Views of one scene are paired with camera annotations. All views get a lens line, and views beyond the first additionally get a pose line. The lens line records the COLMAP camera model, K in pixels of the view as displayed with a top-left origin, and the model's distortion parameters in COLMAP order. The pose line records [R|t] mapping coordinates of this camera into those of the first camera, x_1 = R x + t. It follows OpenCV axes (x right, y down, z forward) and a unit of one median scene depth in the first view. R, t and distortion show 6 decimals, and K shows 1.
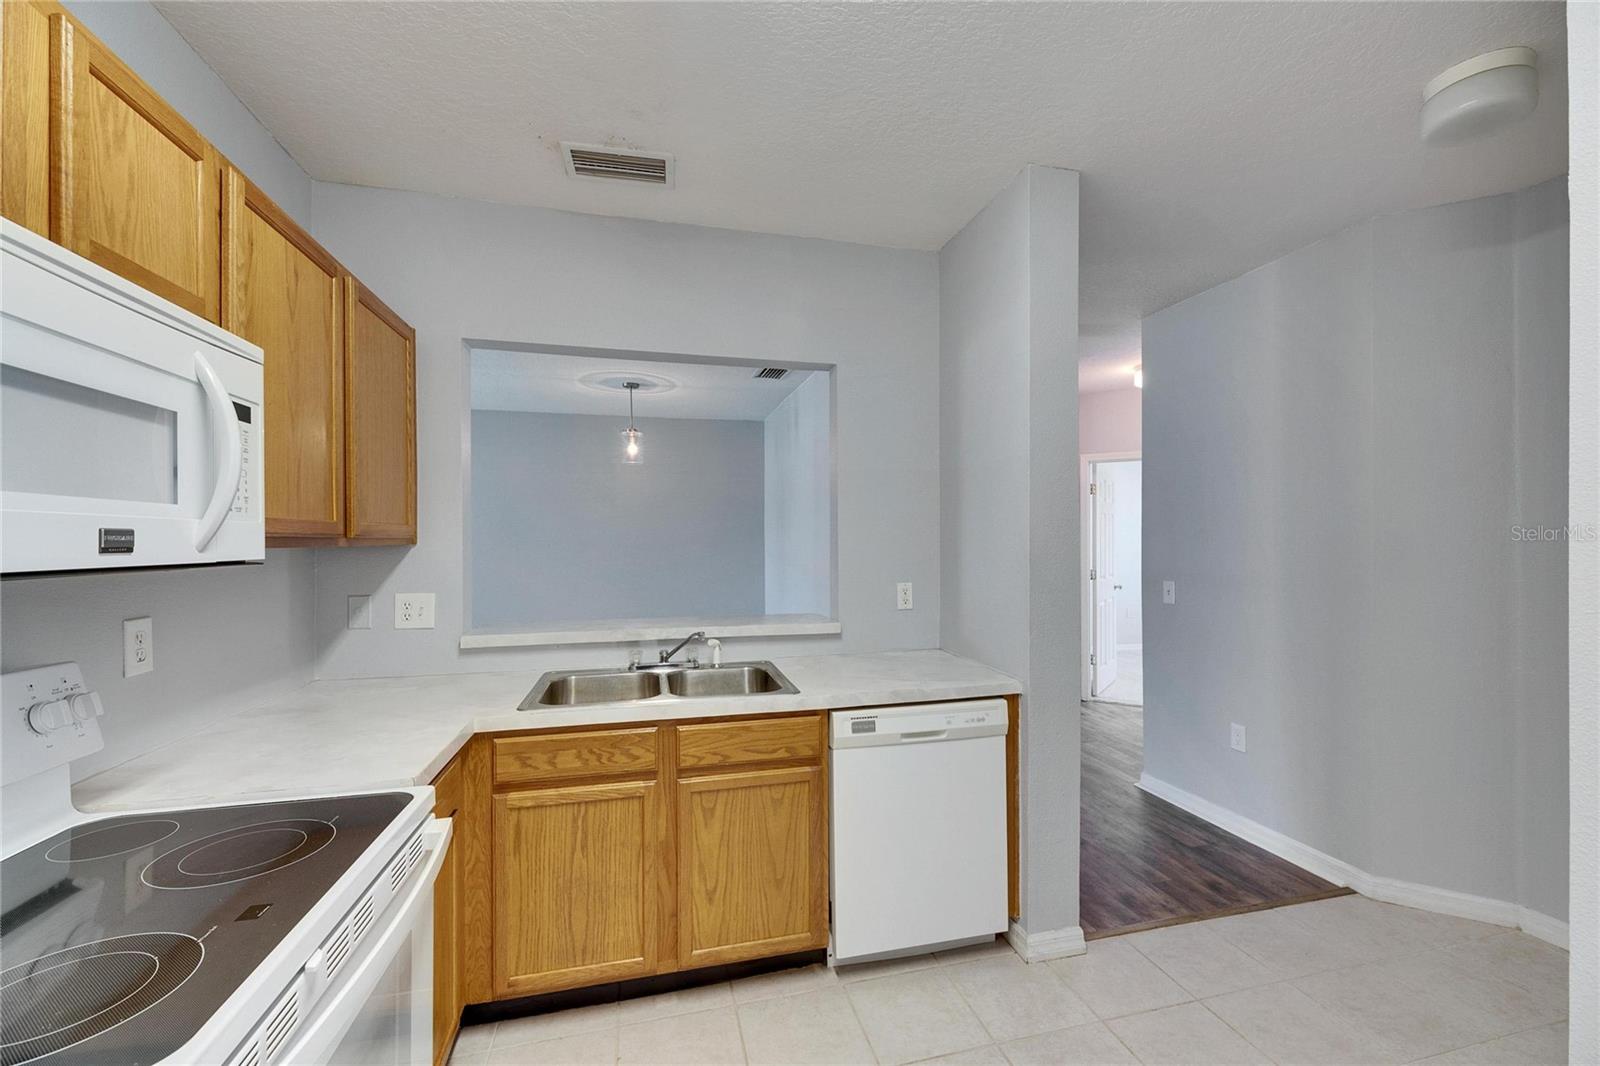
lens RADIAL K [[642.0, 0, 805.9], [0, 642.0, 538.6], [0, 0, 1]] dist [0.006139, -0.004054]
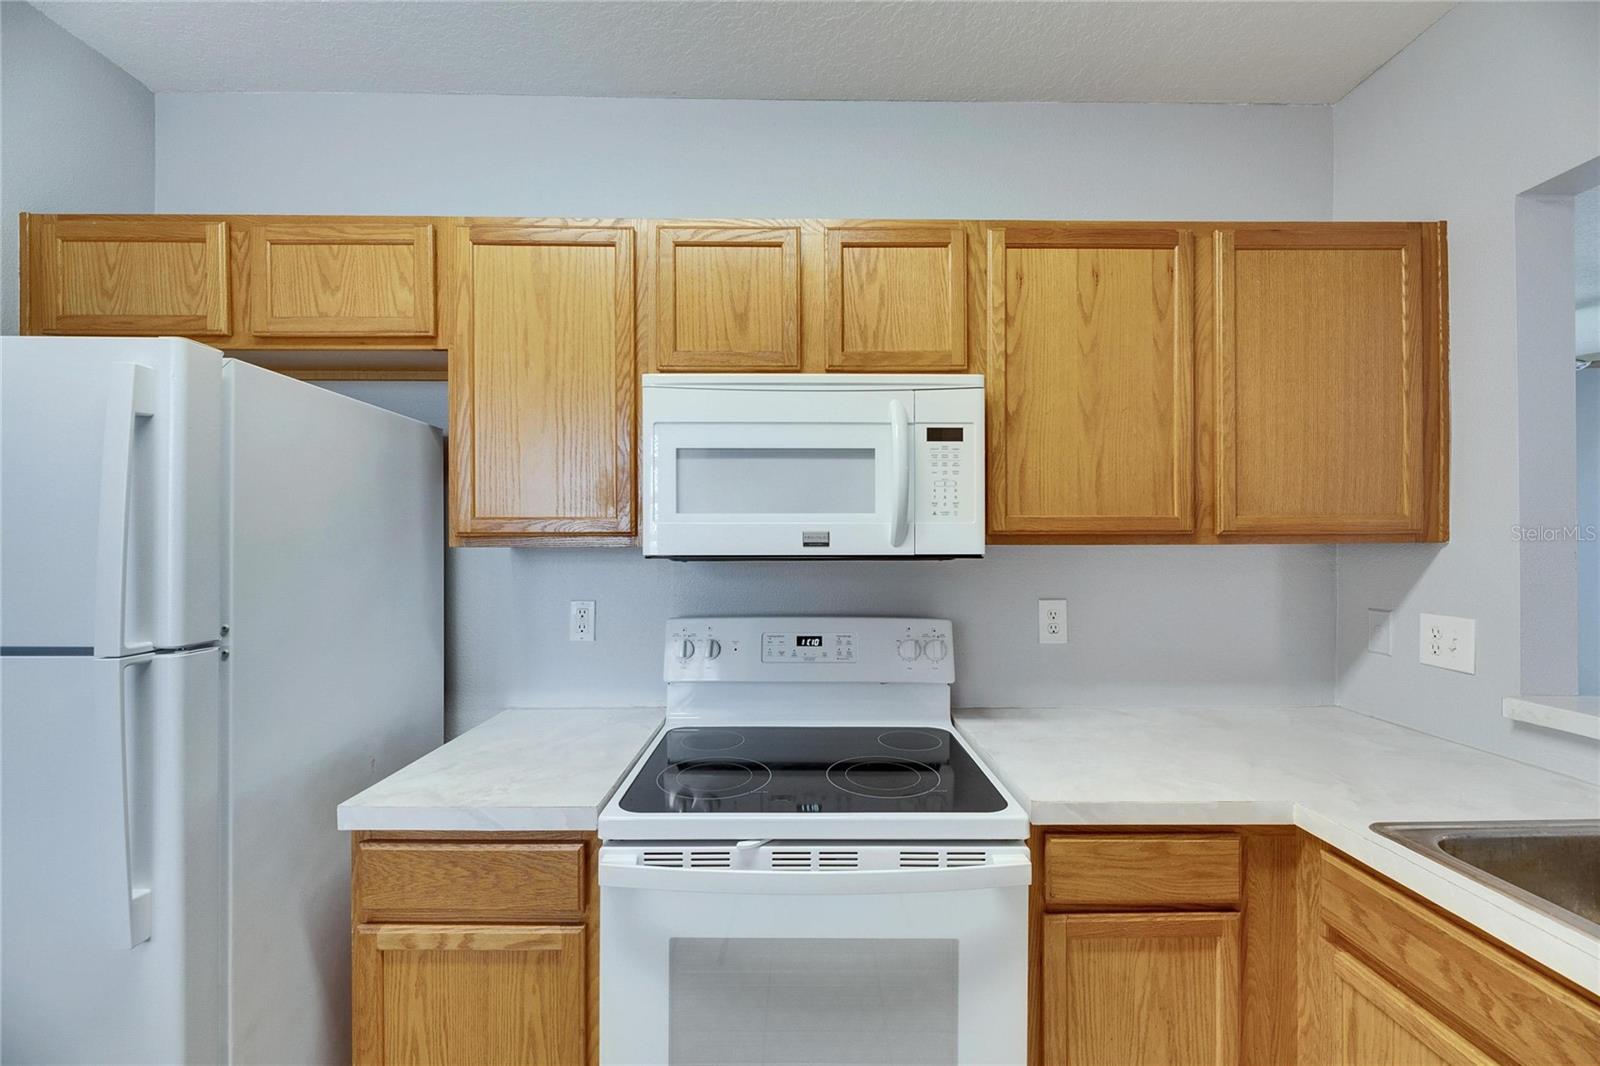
lens RADIAL K [[642.0, 0, 805.9], [0, 642.0, 538.6], [0, 0, 1]] dist [0.006139, -0.004054]
pose [[-0.221675, -0.000160, -0.975121, 0.229696], [0.005648, 0.999983, -0.001448, 0.002430], [0.975104, -0.005828, -0.221670, 0.599599]]
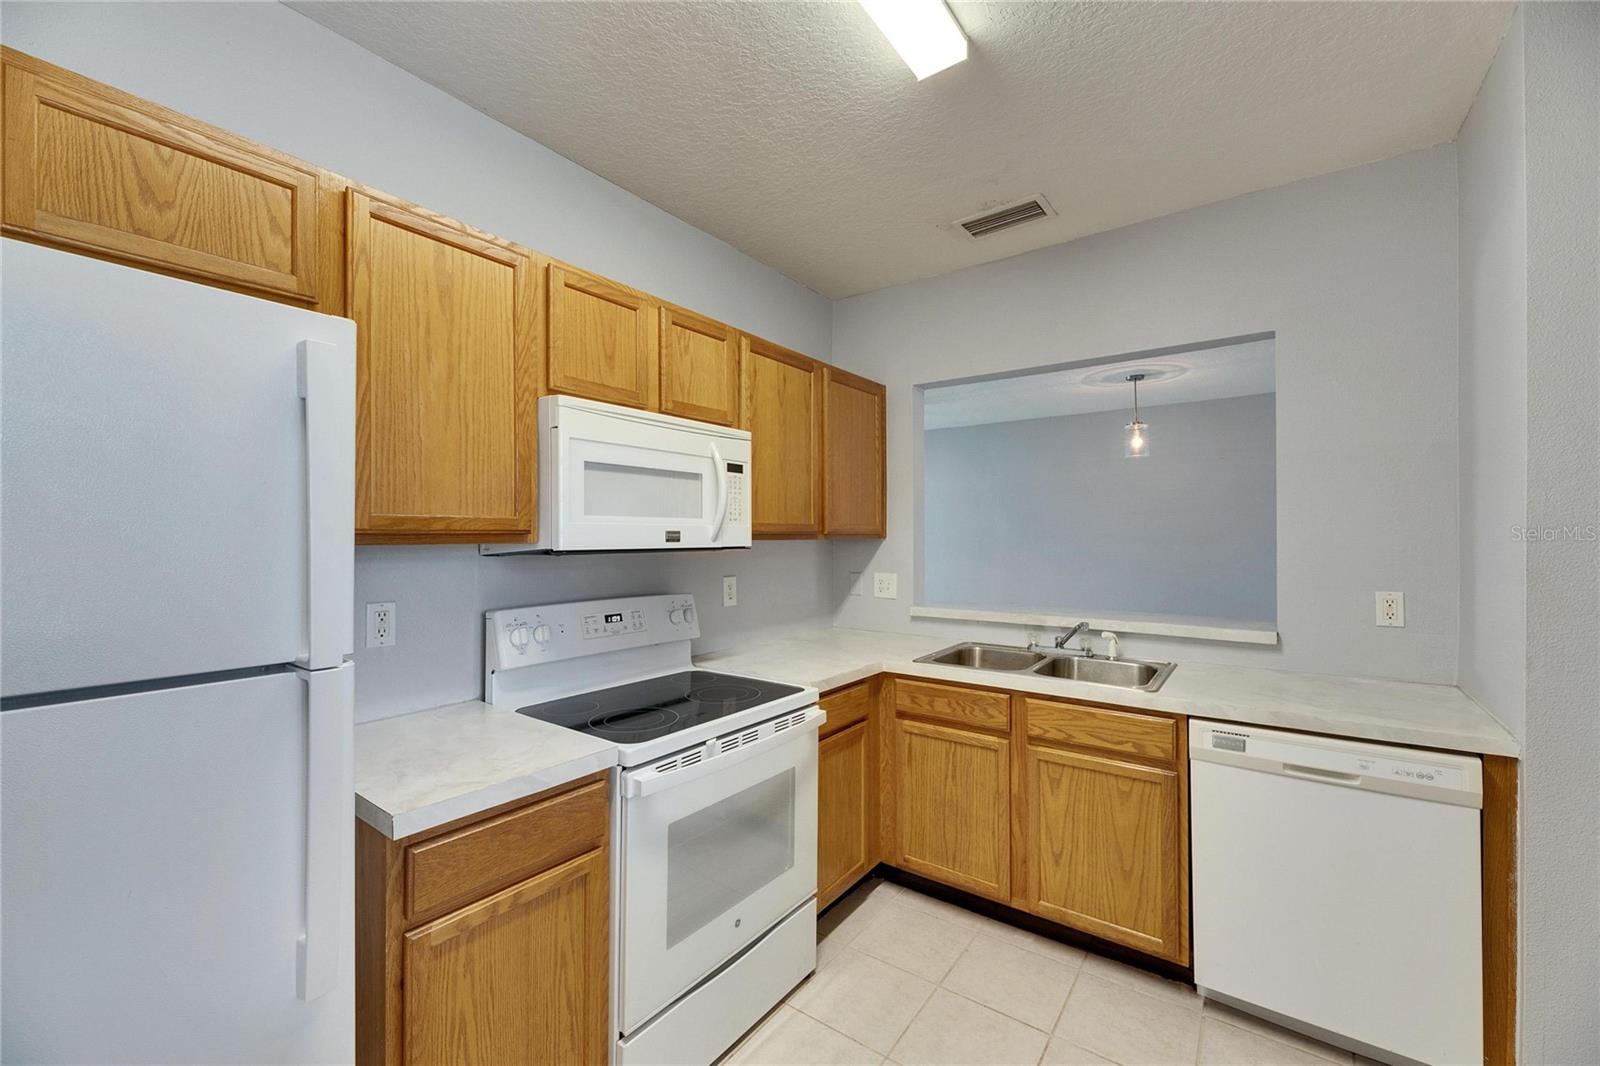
lens RADIAL K [[634.9, 0, 809.7], [0, 634.9, 530.6], [0, 0, 1]] dist [0.000980, -0.000369]
pose [[0.647612, -0.003303, -0.761963, 0.411011], [0.001114, 0.999994, -0.003388, -0.003580], [0.761969, 0.001346, 0.647612, -0.029642]]
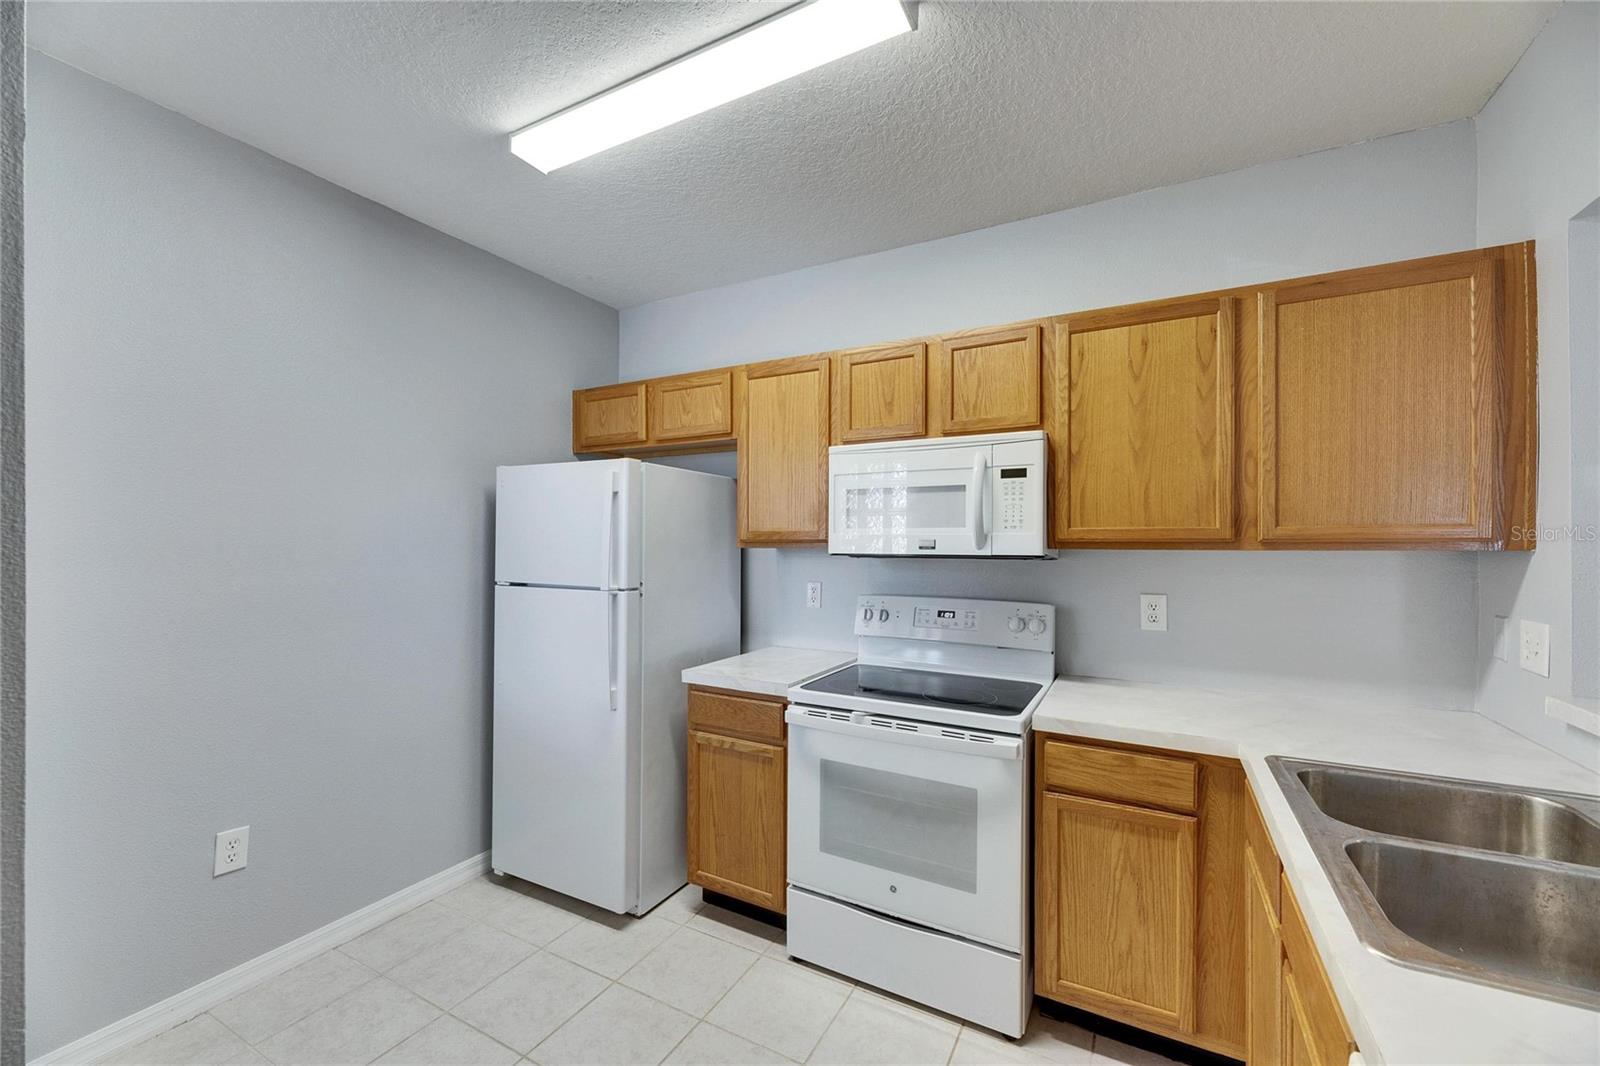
lens RADIAL K [[642.0, 0, 805.9], [0, 642.0, 538.6], [0, 0, 1]] dist [0.006139, -0.004054]
pose [[-0.667151, -0.005226, -0.744904, 0.511424], [0.001080, 0.999968, -0.007983, 0.000734], [0.744922, -0.006130, -0.667124, 1.050659]]
